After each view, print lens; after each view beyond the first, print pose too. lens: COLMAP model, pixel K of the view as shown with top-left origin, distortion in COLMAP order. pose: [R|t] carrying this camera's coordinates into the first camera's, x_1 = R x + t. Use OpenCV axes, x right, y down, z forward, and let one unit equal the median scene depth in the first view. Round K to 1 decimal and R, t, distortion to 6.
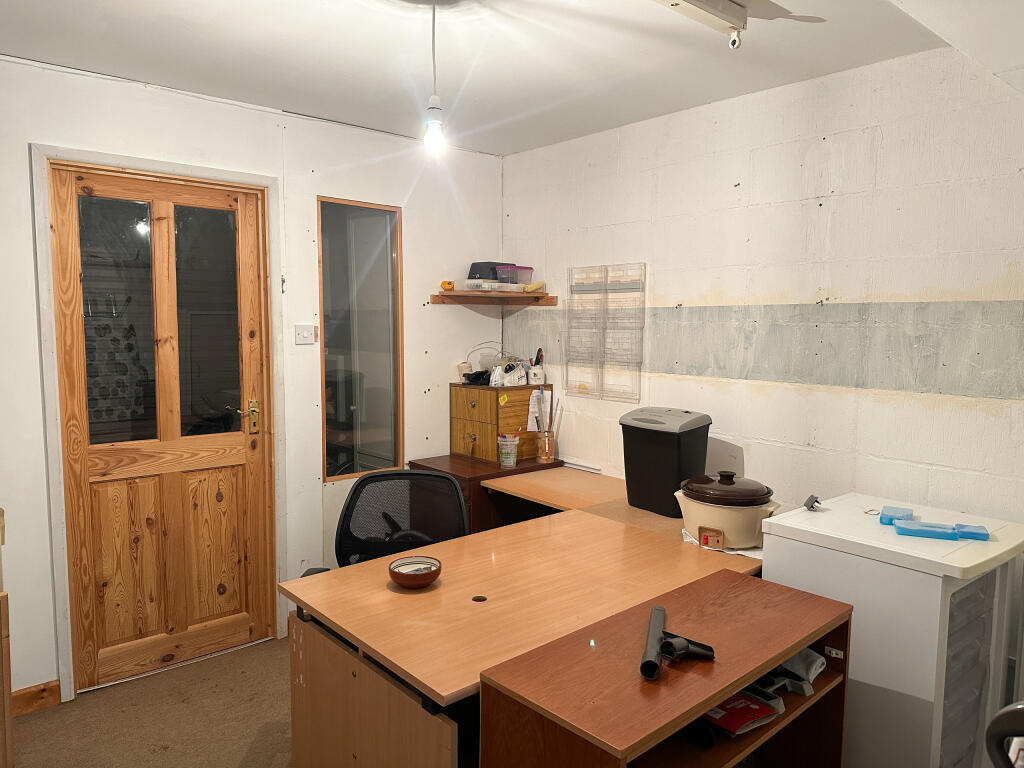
lens RADIAL K [[714.7, 0, 512.6], [0, 714.7, 389.8], [0, 0, 1]] dist [0.028844, -0.023296]
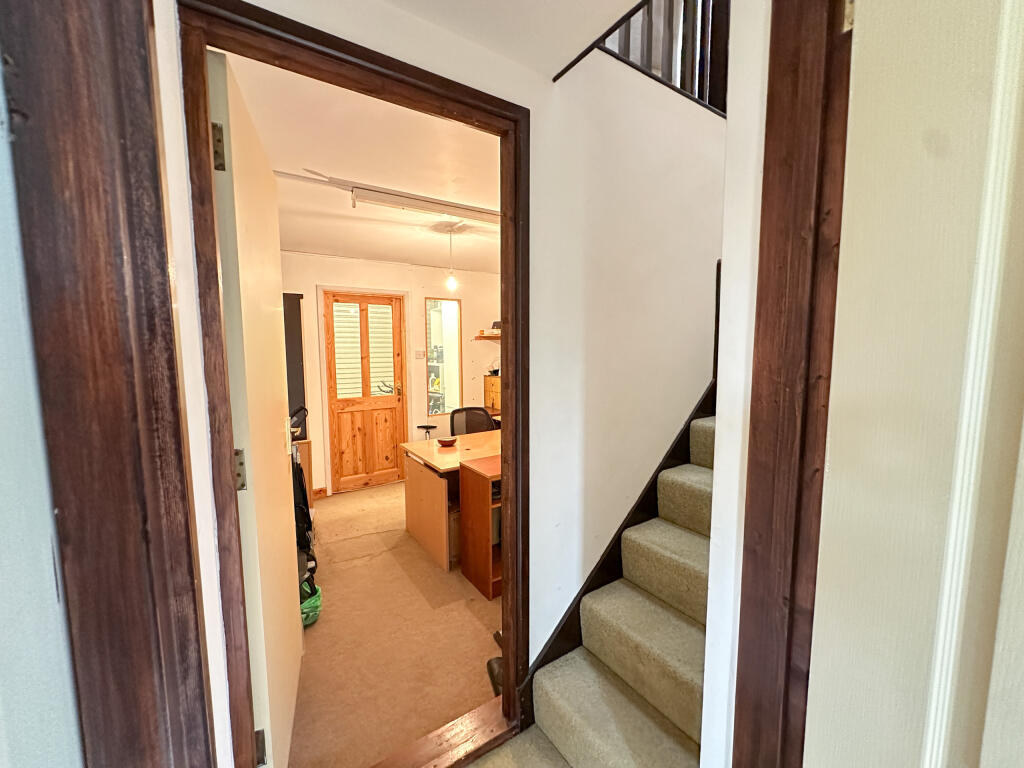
lens RADIAL K [[407.6, 0, 510.9], [0, 407.6, 381.2], [0, 0, 1]] dist [-0.009148, 0.001968]
pose [[0.990999, -0.003654, -0.133822, 0.215931], [0.002342, 0.999948, -0.009960, 0.030132], [0.133852, 0.009557, 0.990955, -0.347861]]
